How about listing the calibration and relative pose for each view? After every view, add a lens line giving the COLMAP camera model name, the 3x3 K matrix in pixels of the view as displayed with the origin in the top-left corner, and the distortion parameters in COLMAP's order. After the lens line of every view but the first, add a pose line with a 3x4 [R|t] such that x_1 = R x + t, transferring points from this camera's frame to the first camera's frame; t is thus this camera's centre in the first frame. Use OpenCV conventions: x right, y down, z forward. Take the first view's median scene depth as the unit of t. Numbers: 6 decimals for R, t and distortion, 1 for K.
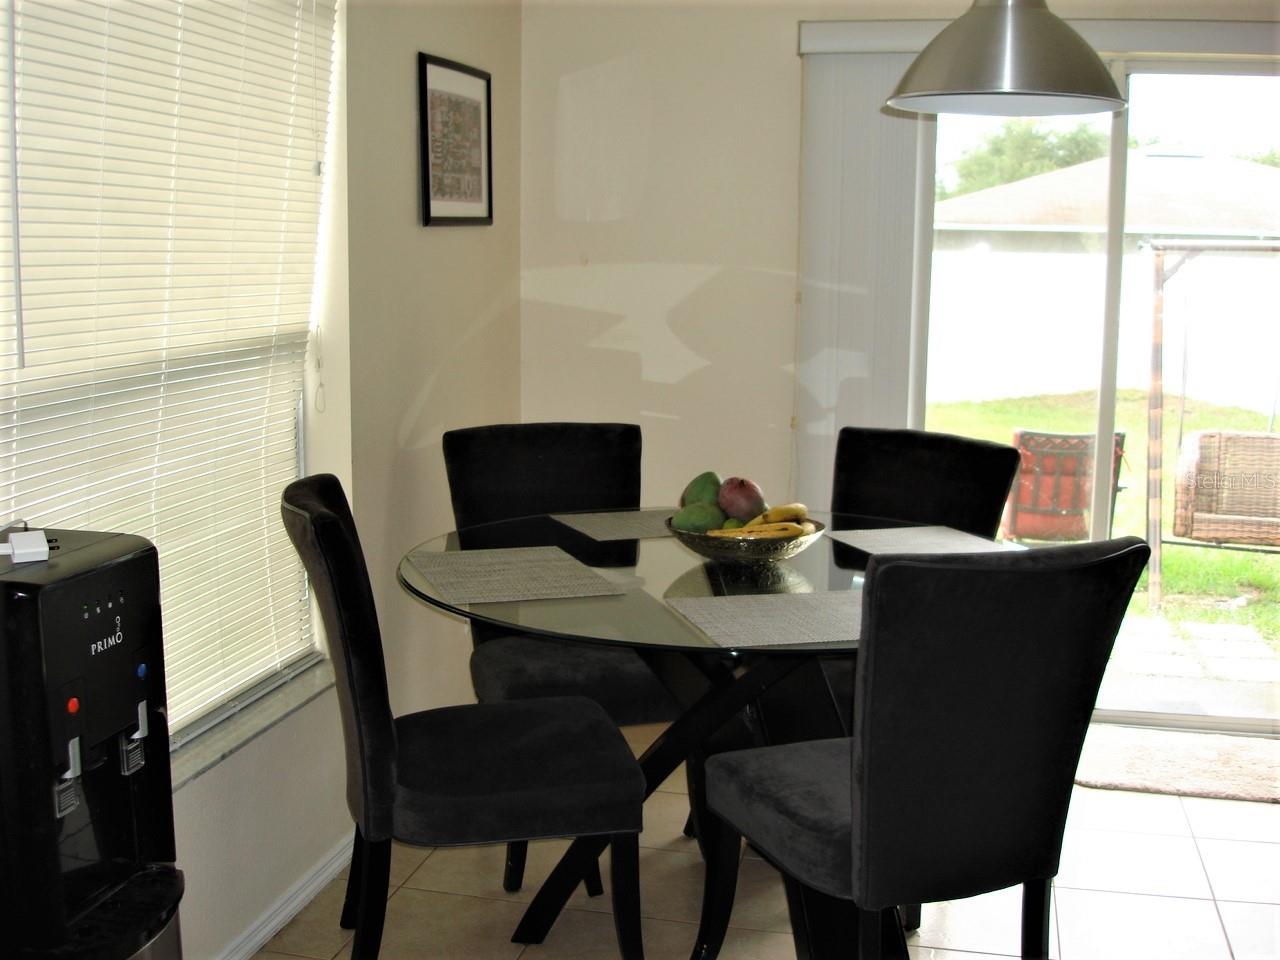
lens RADIAL K [[1404.9, 0, 640.0], [0, 1404.9, 480.0], [0, 0, 1]] dist [-0.100136, -0.090553]
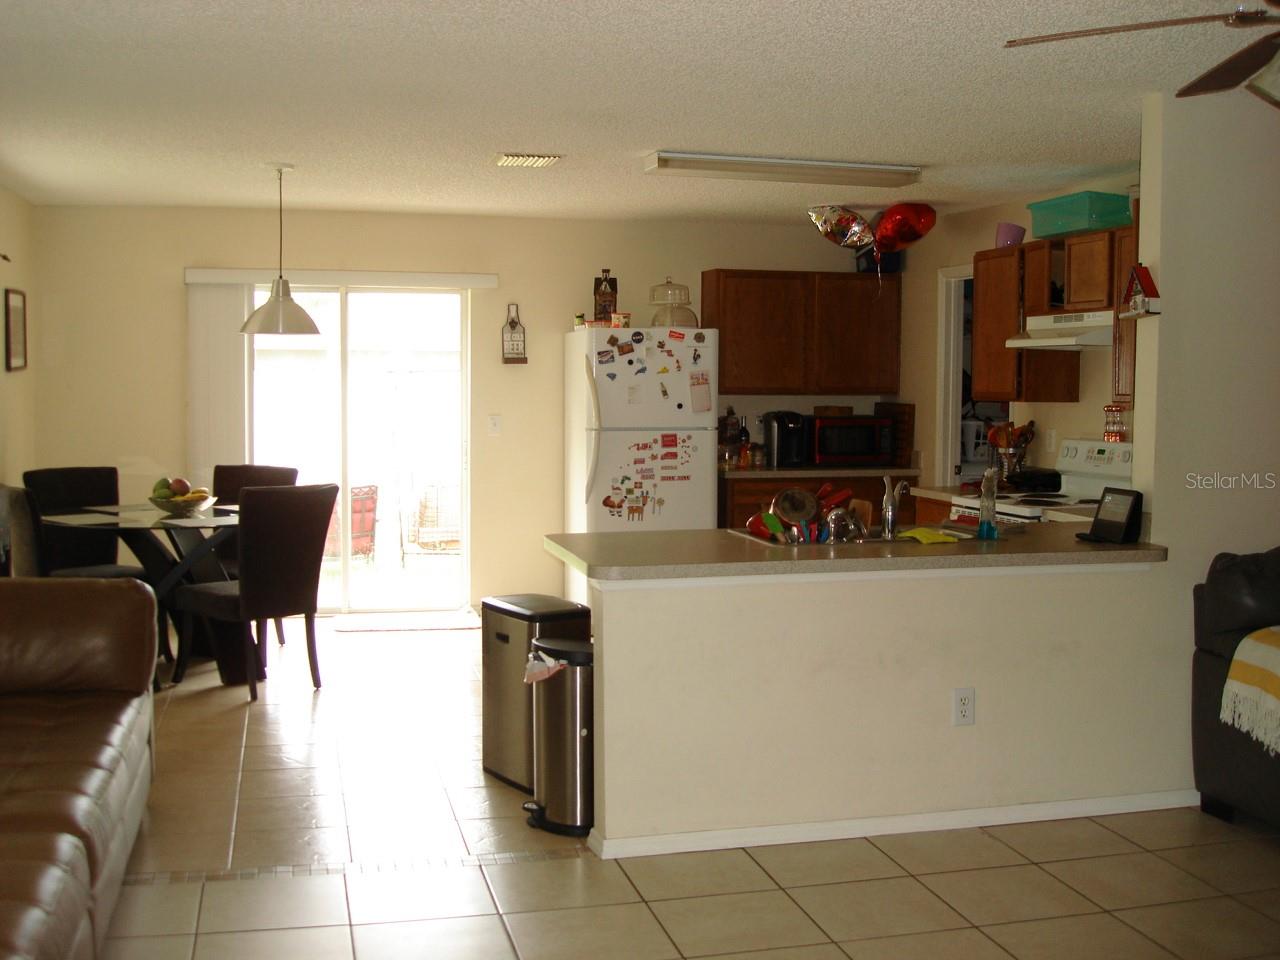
lens RADIAL K [[1404.9, 0, 640.0], [0, 1404.9, 480.0], [0, 0, 1]] dist [-0.100136, -0.090553]
pose [[0.887885, -0.033926, 0.458812, -0.261479], [0.068006, 0.996000, -0.057957, 0.157932], [-0.455010, 0.082661, 0.886641, -1.205501]]
